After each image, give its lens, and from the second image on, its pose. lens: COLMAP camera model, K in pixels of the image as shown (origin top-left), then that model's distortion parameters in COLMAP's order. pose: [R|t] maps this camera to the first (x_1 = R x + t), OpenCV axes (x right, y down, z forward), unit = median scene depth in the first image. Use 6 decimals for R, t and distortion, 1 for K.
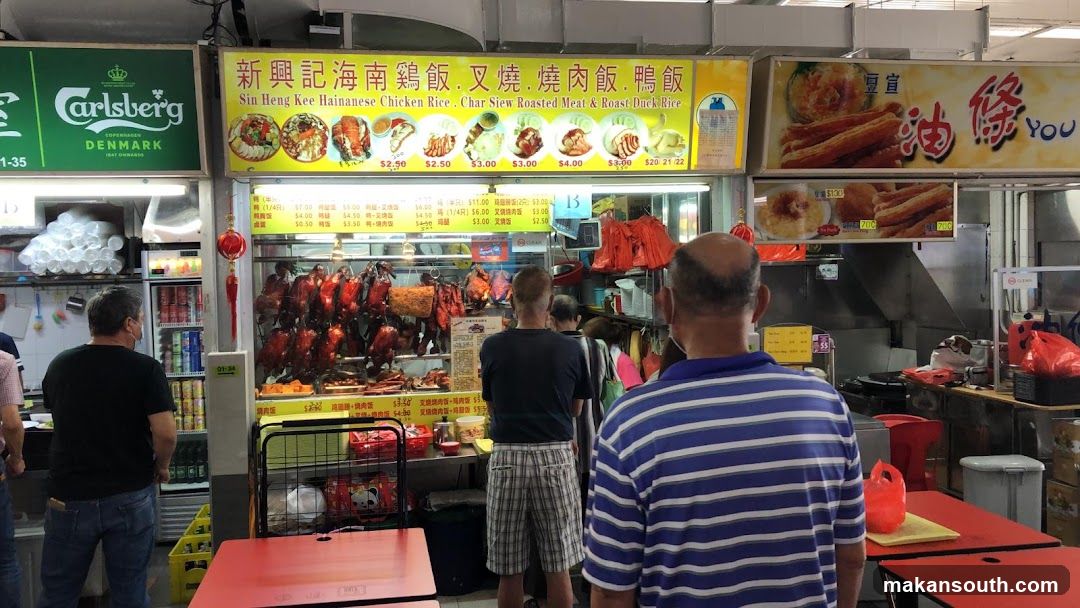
lens RADIAL K [[1017.5, 0, 540.0], [0, 1017.5, 304.0], [0, 0, 1]] dist [0.099412, -0.279854]
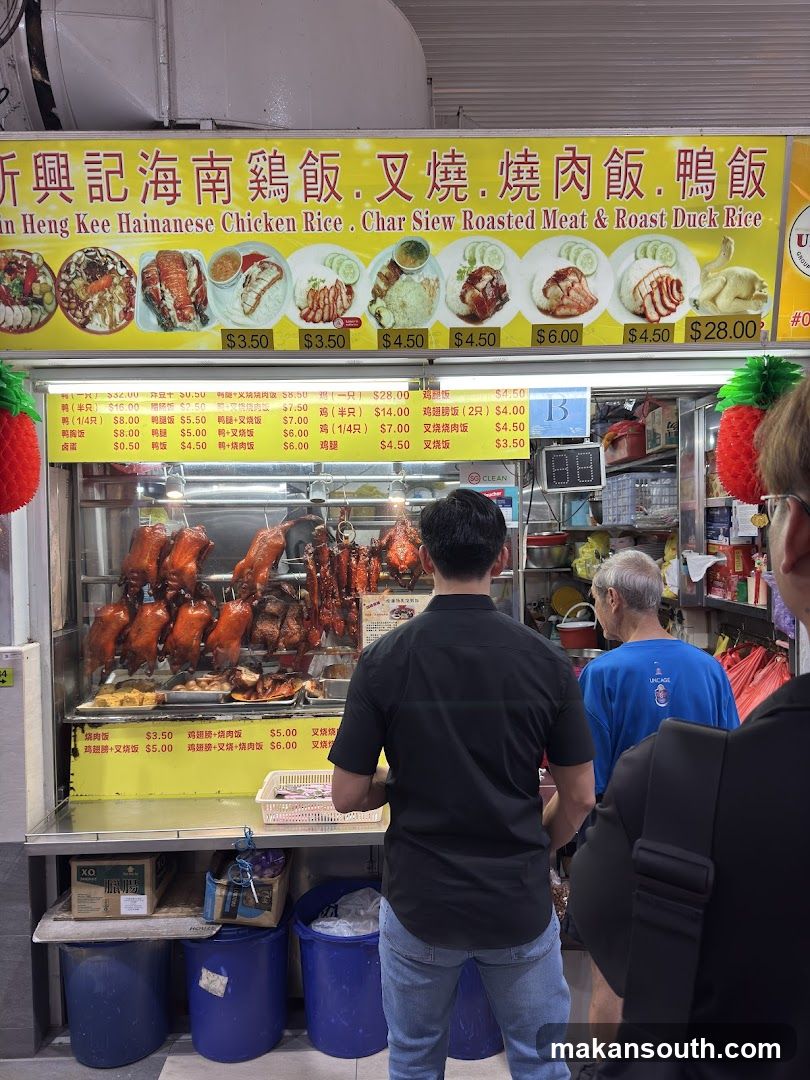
lens RADIAL K [[761.4, 0, 392.3], [0, 761.4, 539.7], [0, 0, 1]] dist [0.065144, -0.124258]
pose [[0.986754, 0.006065, -0.162111, 0.009245], [-0.011354, 0.999432, -0.031716, -0.007422], [0.161827, 0.033136, 0.986263, 0.581165]]
